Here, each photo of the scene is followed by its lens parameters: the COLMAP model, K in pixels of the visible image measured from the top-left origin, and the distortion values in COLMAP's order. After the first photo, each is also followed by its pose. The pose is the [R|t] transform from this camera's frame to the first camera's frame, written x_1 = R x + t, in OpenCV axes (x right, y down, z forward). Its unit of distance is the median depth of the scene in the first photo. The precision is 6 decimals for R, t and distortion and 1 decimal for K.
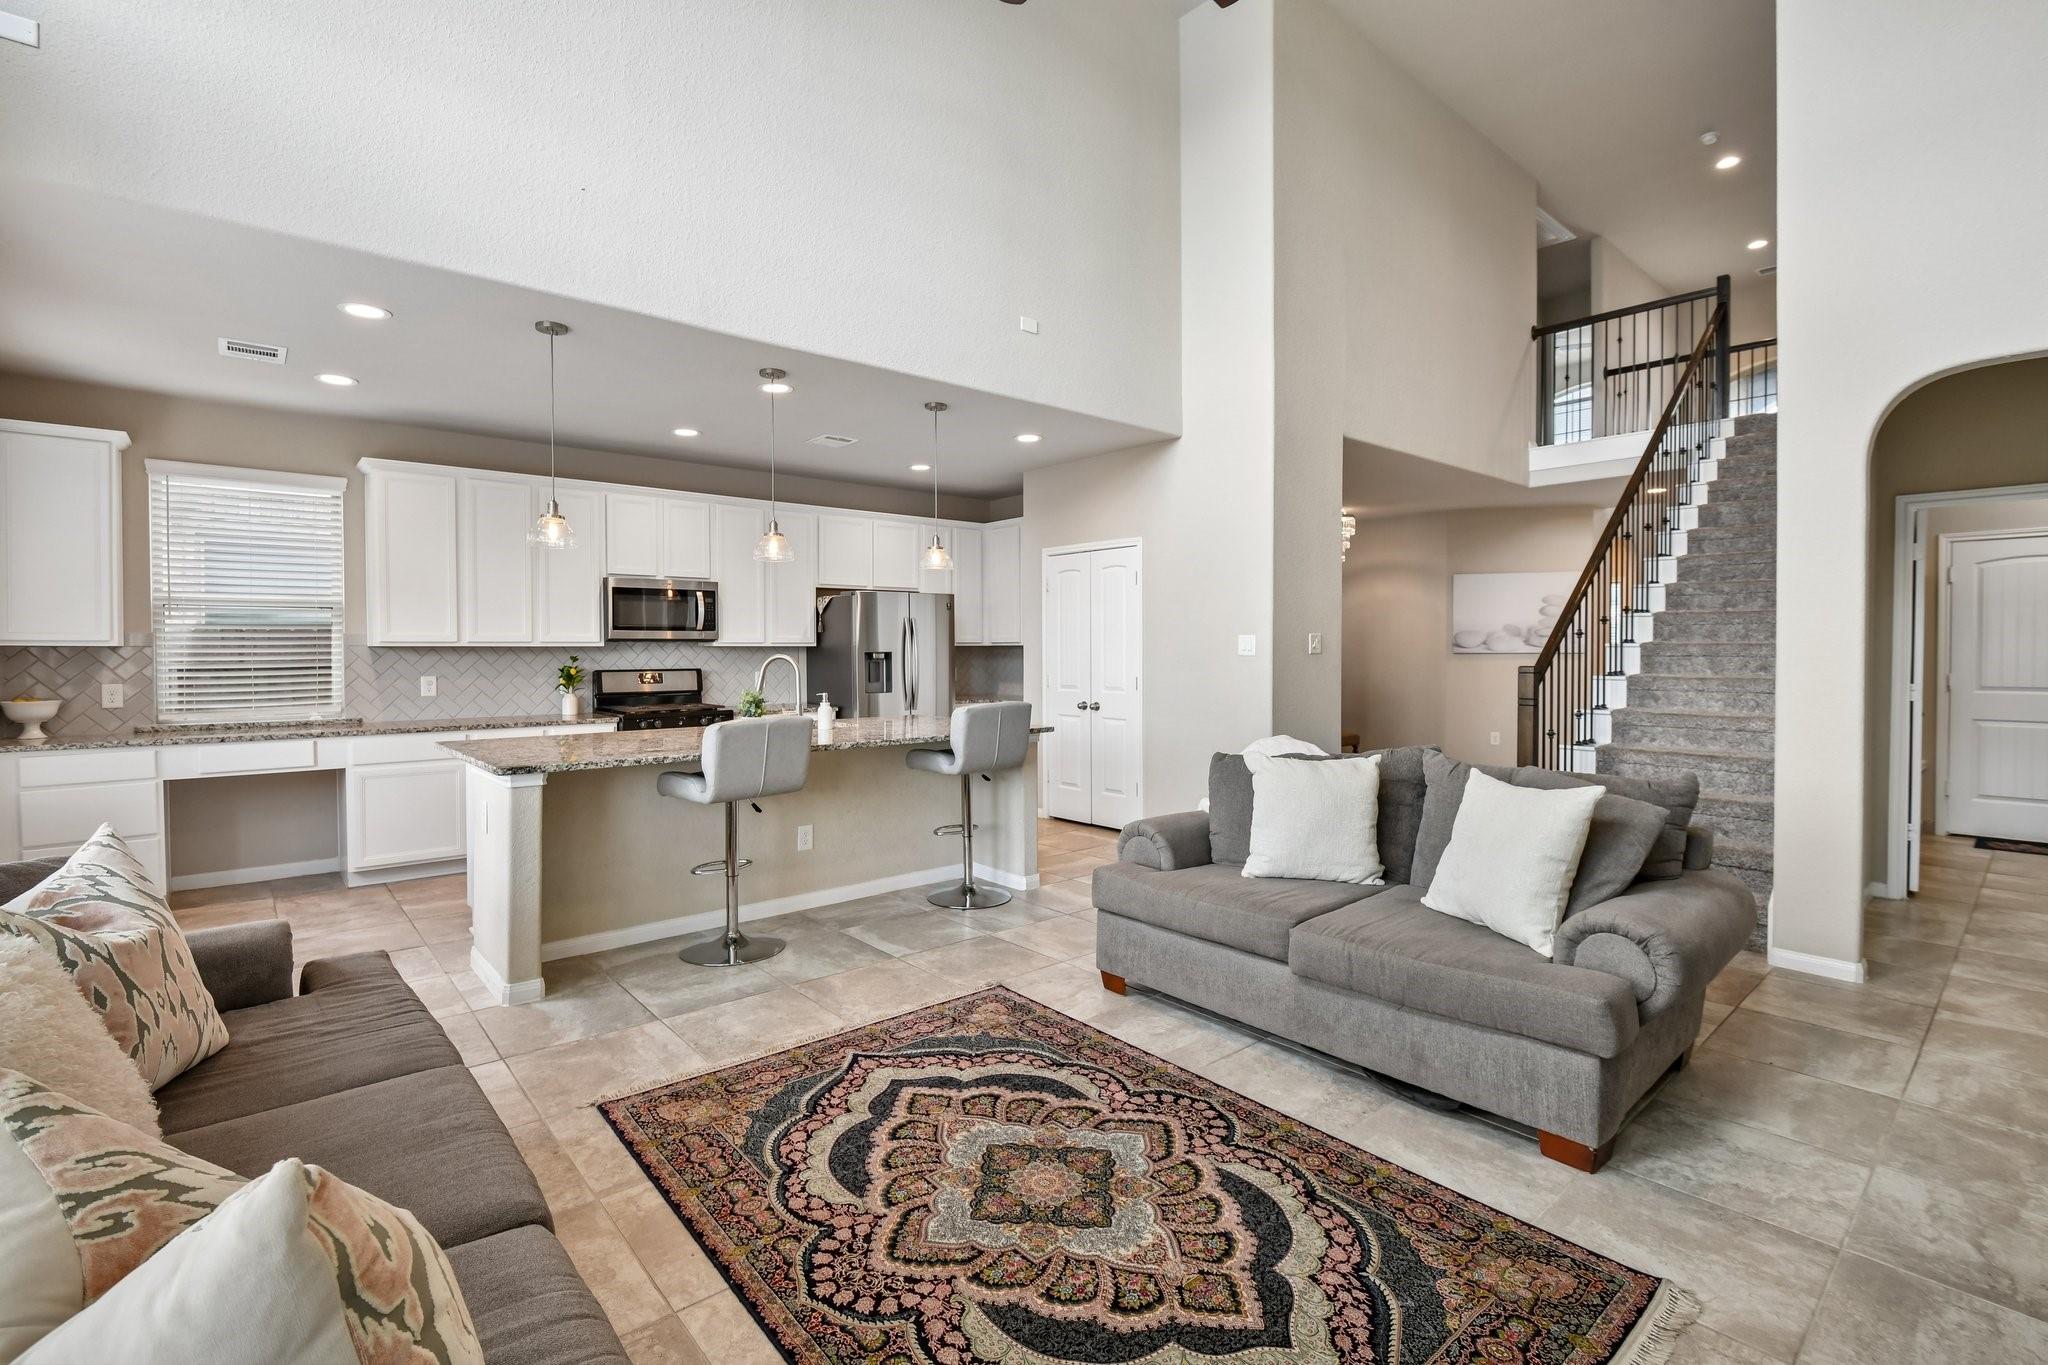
lens RADIAL K [[928.6, 0, 1025.4], [0, 928.6, 662.2], [0, 0, 1]] dist [-0.008825, -0.005184]
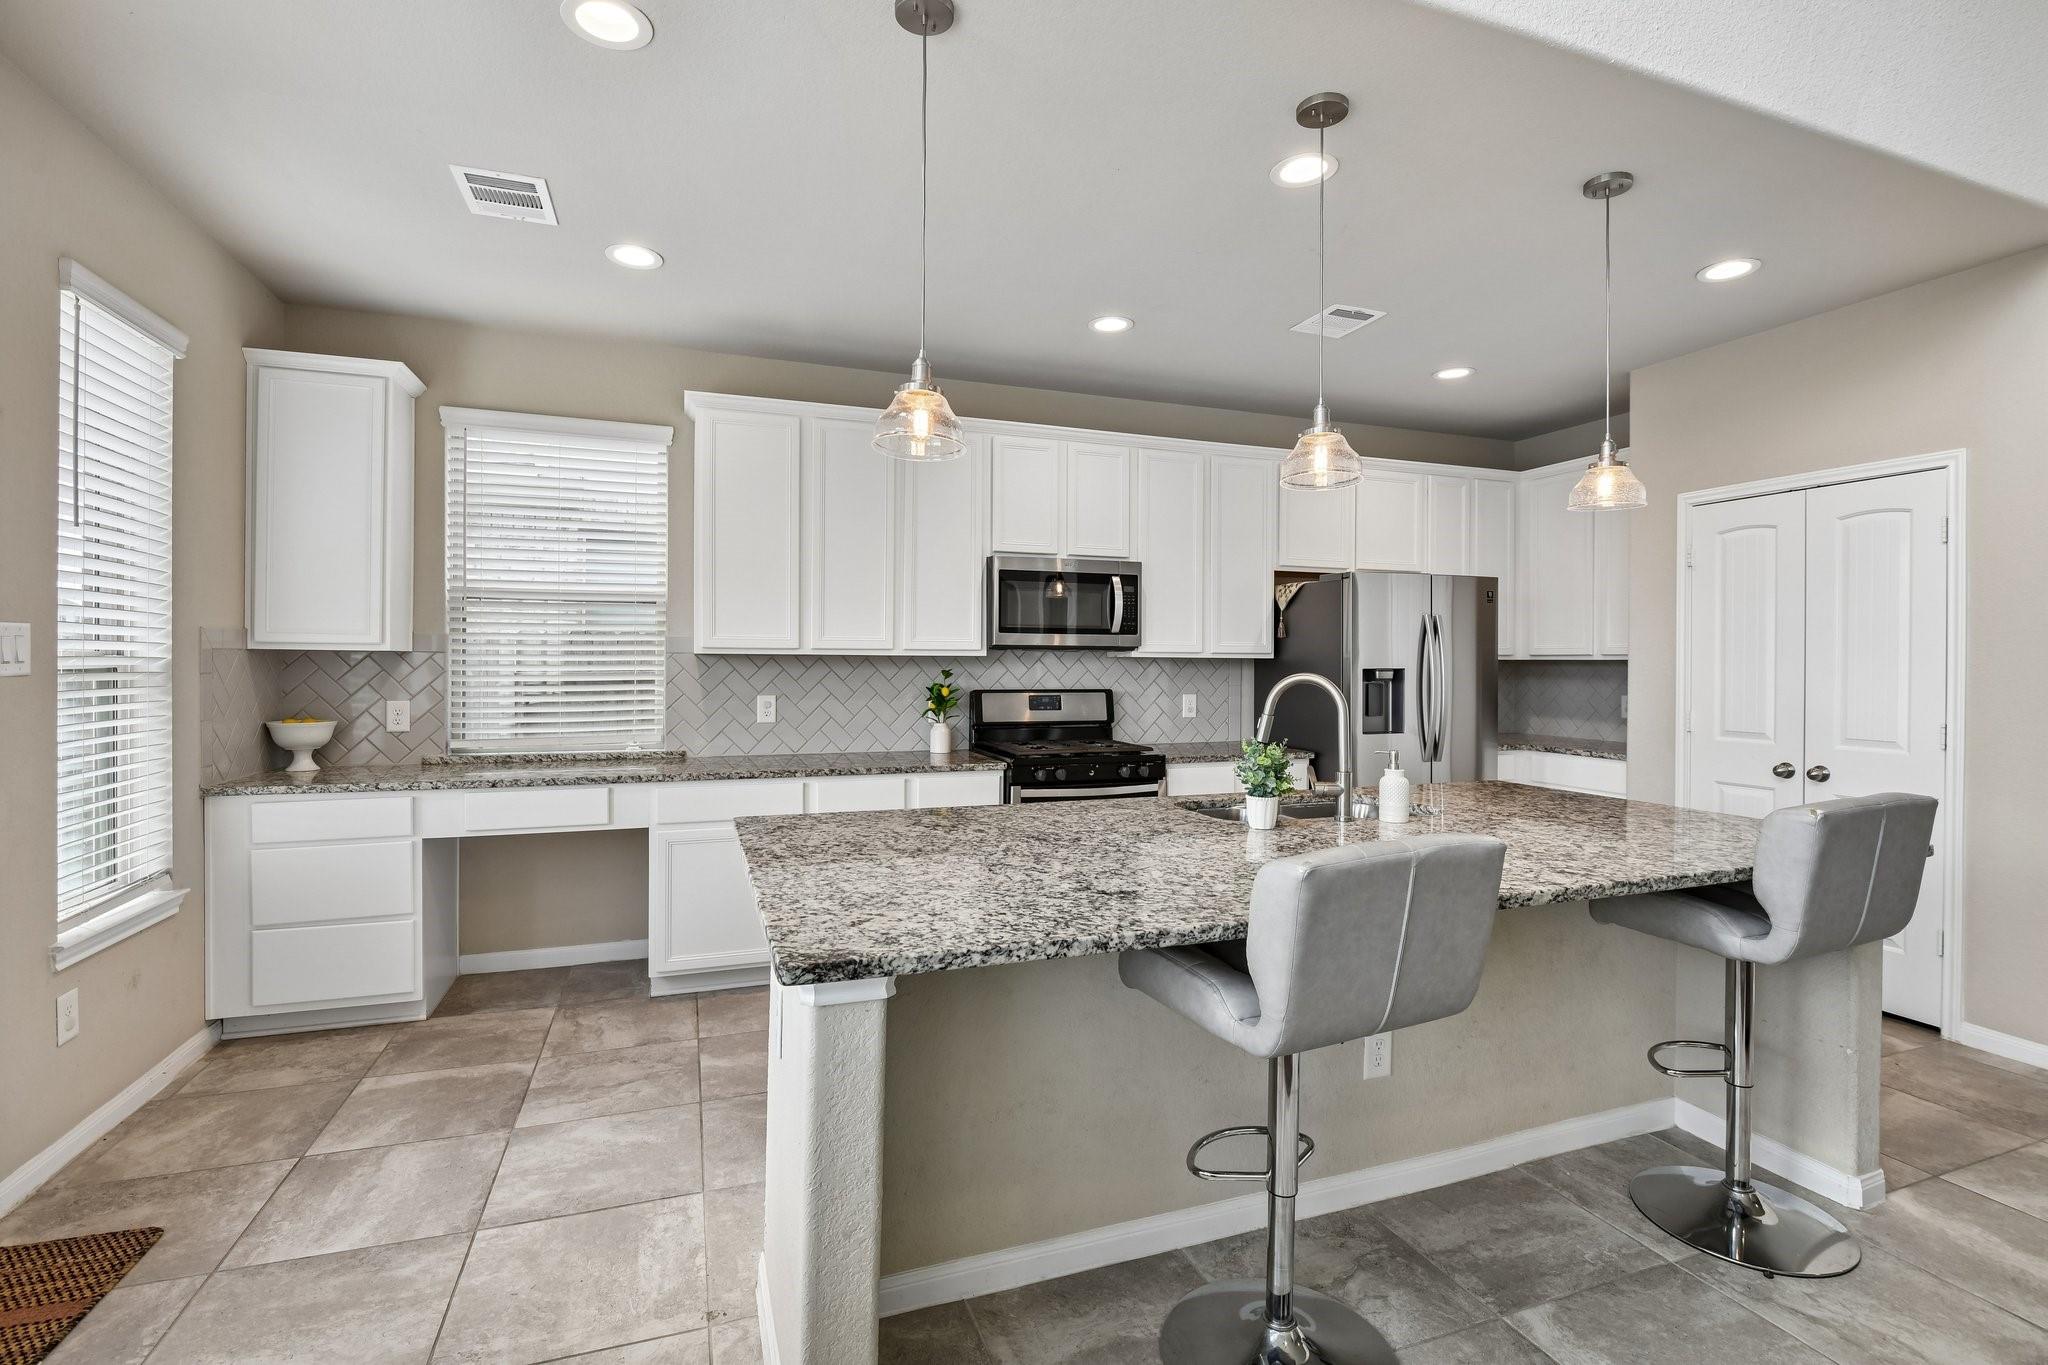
lens RADIAL K [[928.6, 0, 1022.5], [0, 928.6, 664.0], [0, 0, 1]] dist [-0.008825, -0.005184]
pose [[0.933699, 0.009744, -0.357927, -0.245459], [-0.014112, 0.999854, -0.009594, -0.007001], [0.357781, 0.014009, 0.933700, 0.490006]]
